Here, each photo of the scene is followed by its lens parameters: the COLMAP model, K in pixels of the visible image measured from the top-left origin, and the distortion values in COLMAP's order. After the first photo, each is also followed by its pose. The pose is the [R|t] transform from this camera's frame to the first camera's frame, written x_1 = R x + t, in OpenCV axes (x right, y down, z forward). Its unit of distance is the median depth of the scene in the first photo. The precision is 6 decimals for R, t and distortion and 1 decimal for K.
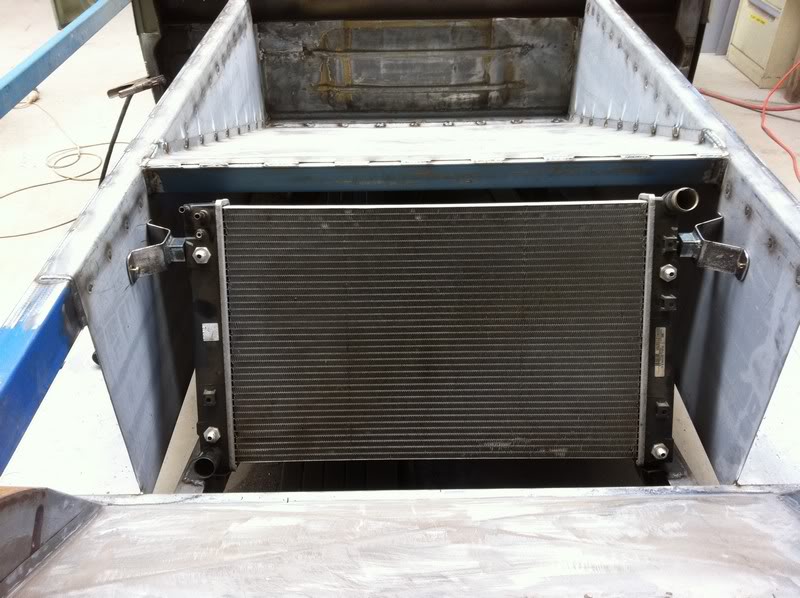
lens RADIAL K [[751.3, 0, 425.7], [0, 751.3, 298.1], [0, 0, 1]] dist [-0.004980, 0.100202]
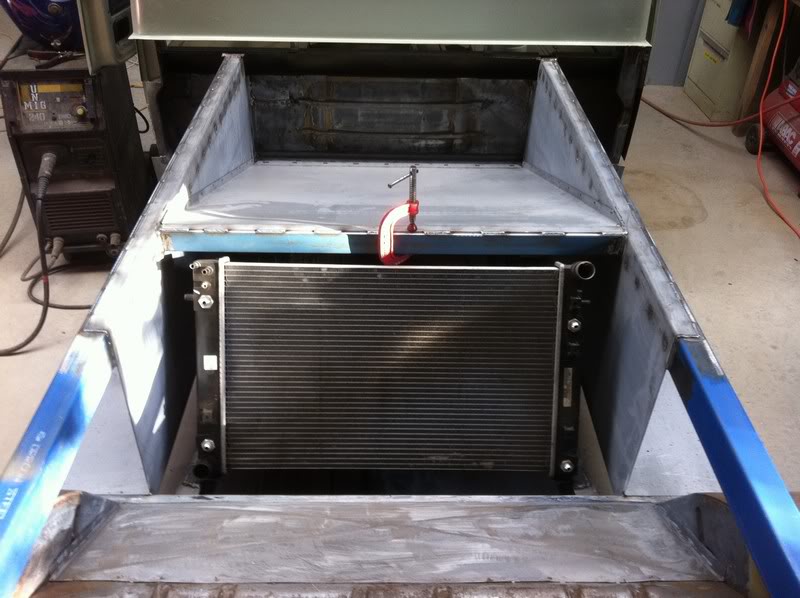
lens RADIAL K [[747.5, 0, 427.4], [0, 747.5, 298.0], [0, 0, 1]] dist [0.097109, -0.078532]
pose [[0.999217, 0.027551, 0.028393, 0.034158], [-0.027961, 0.999509, 0.014126, -0.089573], [-0.027990, -0.014909, 0.999497, -0.247367]]
